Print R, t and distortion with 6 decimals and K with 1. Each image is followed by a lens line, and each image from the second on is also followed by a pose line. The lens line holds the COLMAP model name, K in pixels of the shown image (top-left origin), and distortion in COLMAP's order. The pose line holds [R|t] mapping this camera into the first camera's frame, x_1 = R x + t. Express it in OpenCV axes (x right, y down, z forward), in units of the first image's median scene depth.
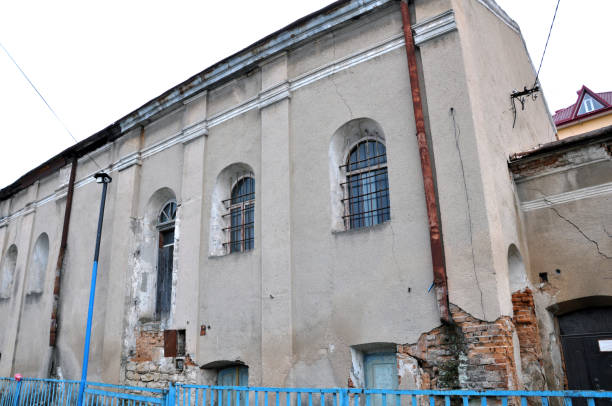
lens RADIAL K [[469.0, 0, 306.0], [0, 469.0, 203.0], [0, 0, 1]] dist [-0.109838, 0.004607]
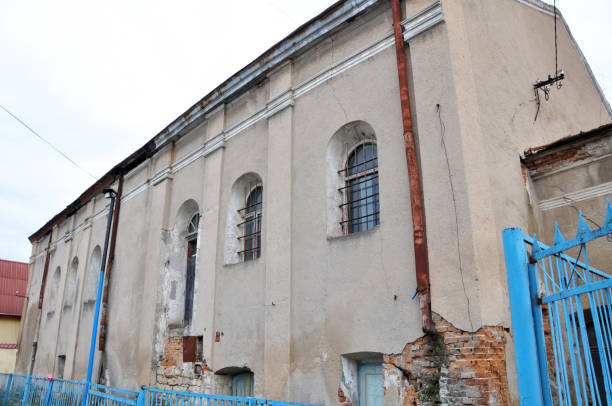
lens RADIAL K [[469.0, 0, 306.0], [0, 469.0, 203.0], [0, 0, 1]] dist [-0.109838, 0.004607]
pose [[0.983740, -0.036243, -0.175901, 0.169756], [0.033571, 0.999272, -0.018144, 0.003392], [0.176431, 0.011944, 0.984241, 0.019327]]
